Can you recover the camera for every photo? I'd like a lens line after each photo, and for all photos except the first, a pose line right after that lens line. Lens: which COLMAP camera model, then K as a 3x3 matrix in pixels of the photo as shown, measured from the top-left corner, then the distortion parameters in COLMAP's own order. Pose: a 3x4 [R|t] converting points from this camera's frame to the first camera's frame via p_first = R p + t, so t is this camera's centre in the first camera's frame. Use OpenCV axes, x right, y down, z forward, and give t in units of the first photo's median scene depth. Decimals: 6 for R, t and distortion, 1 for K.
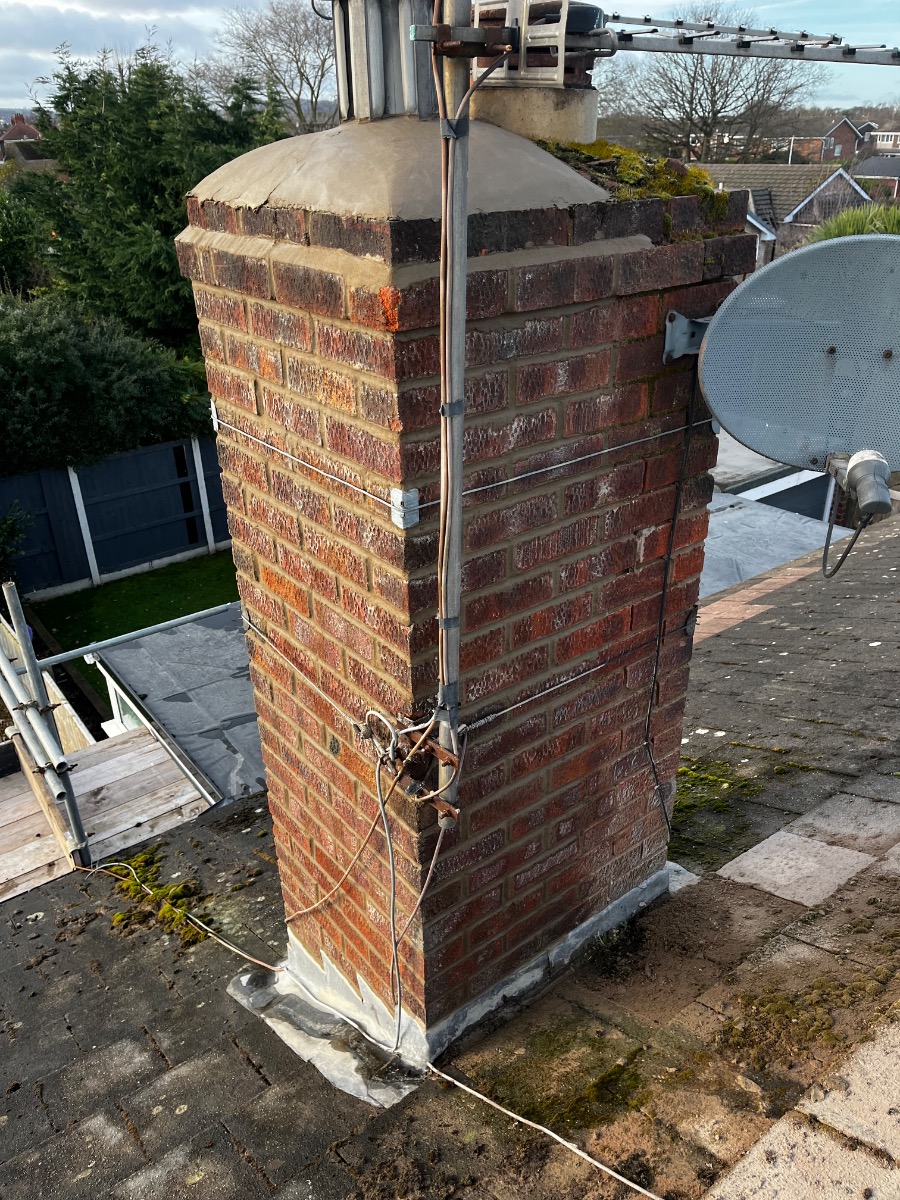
lens RADIAL K [[914.5, 0, 444.9], [0, 914.5, 592.5], [0, 0, 1]] dist [0.046278, -0.065191]
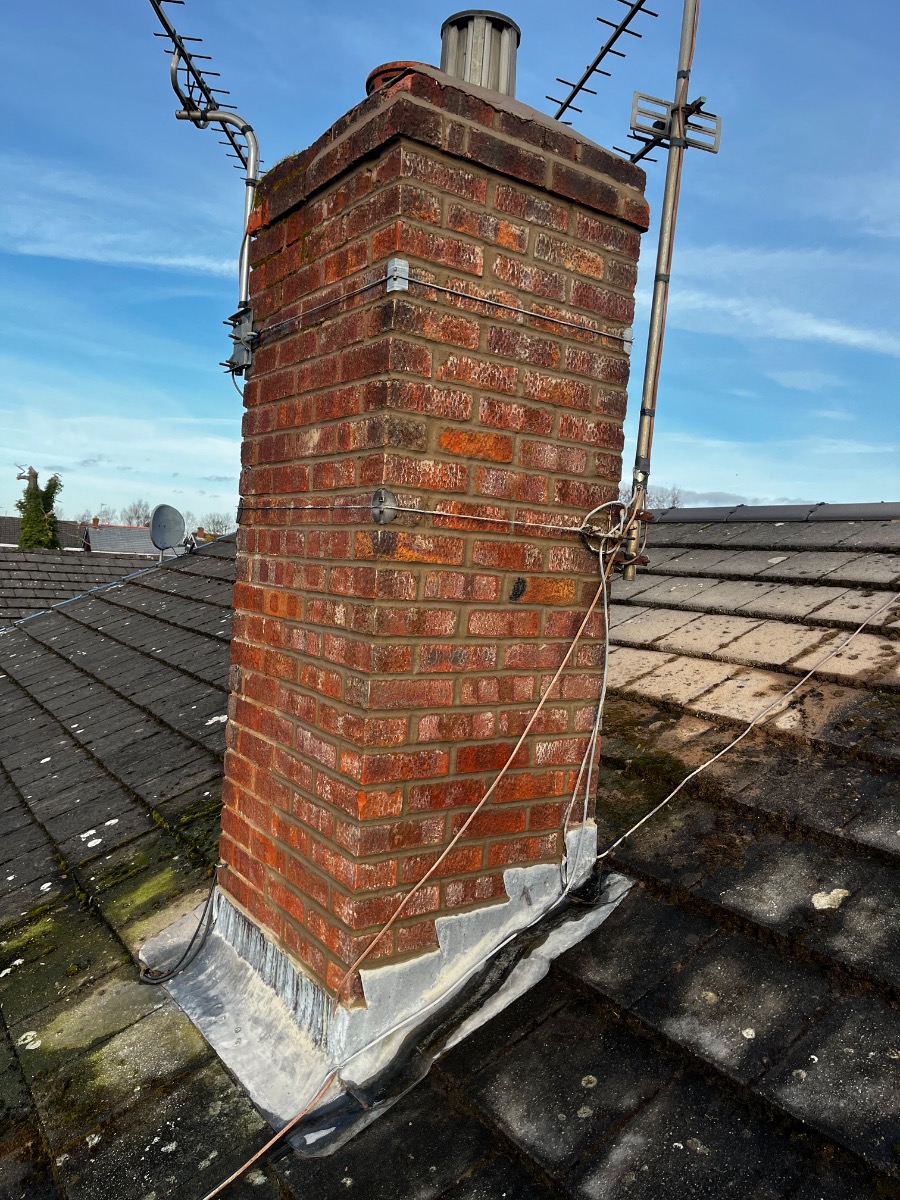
lens RADIAL K [[914.5, 0, 444.9], [0, 914.5, 592.5], [0, 0, 1]] dist [0.046278, -0.065191]
pose [[0.054719, -0.010201, 0.998450, -1.521366], [0.384012, 0.923255, -0.011612, 0.186744], [-0.921705, 0.384052, 0.054437, 1.265097]]
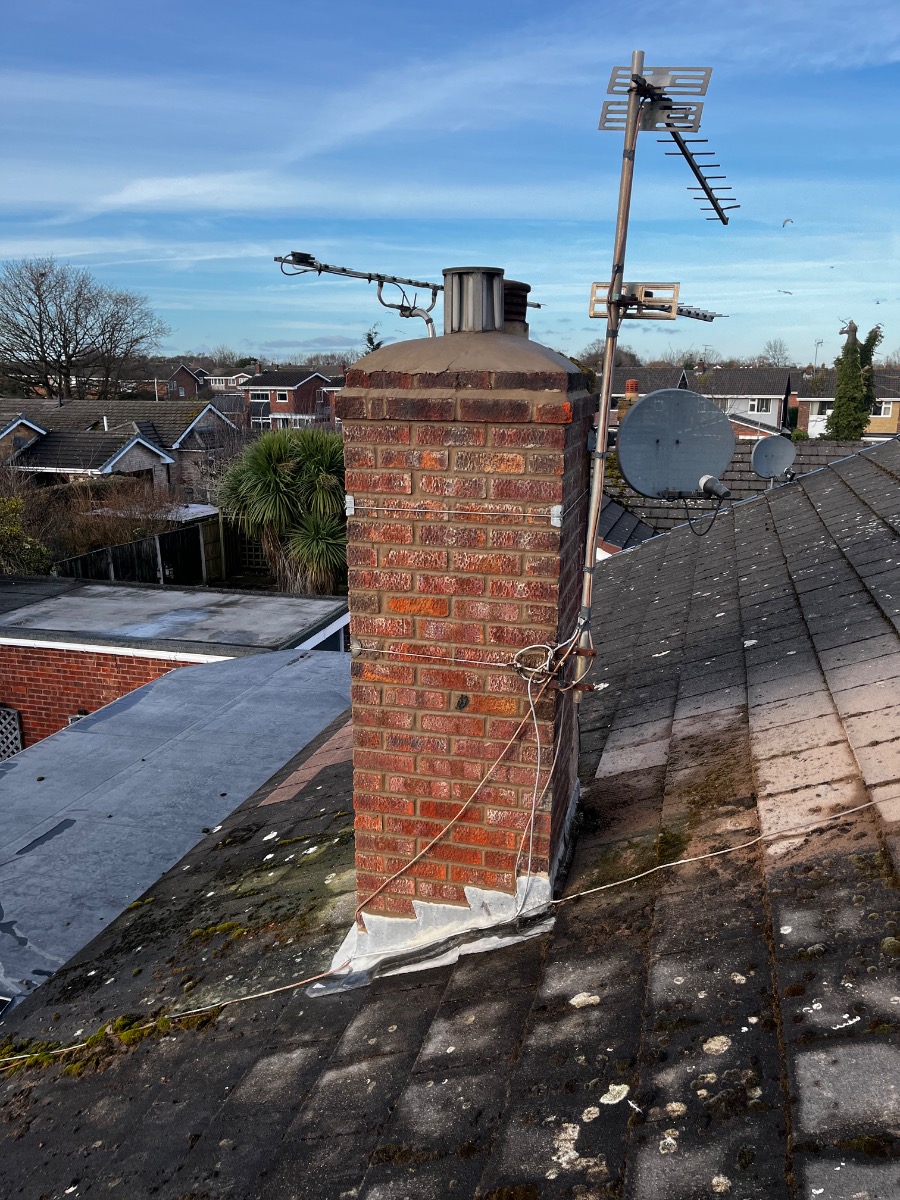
lens RADIAL K [[914.5, 0, 444.9], [0, 914.5, 592.5], [0, 0, 1]] dist [0.046278, -0.065191]
pose [[0.800625, -0.123897, 0.586216, -1.276016], [0.255007, 0.955813, -0.146264, 0.259098], [-0.542191, 0.266592, 0.796842, -0.329392]]
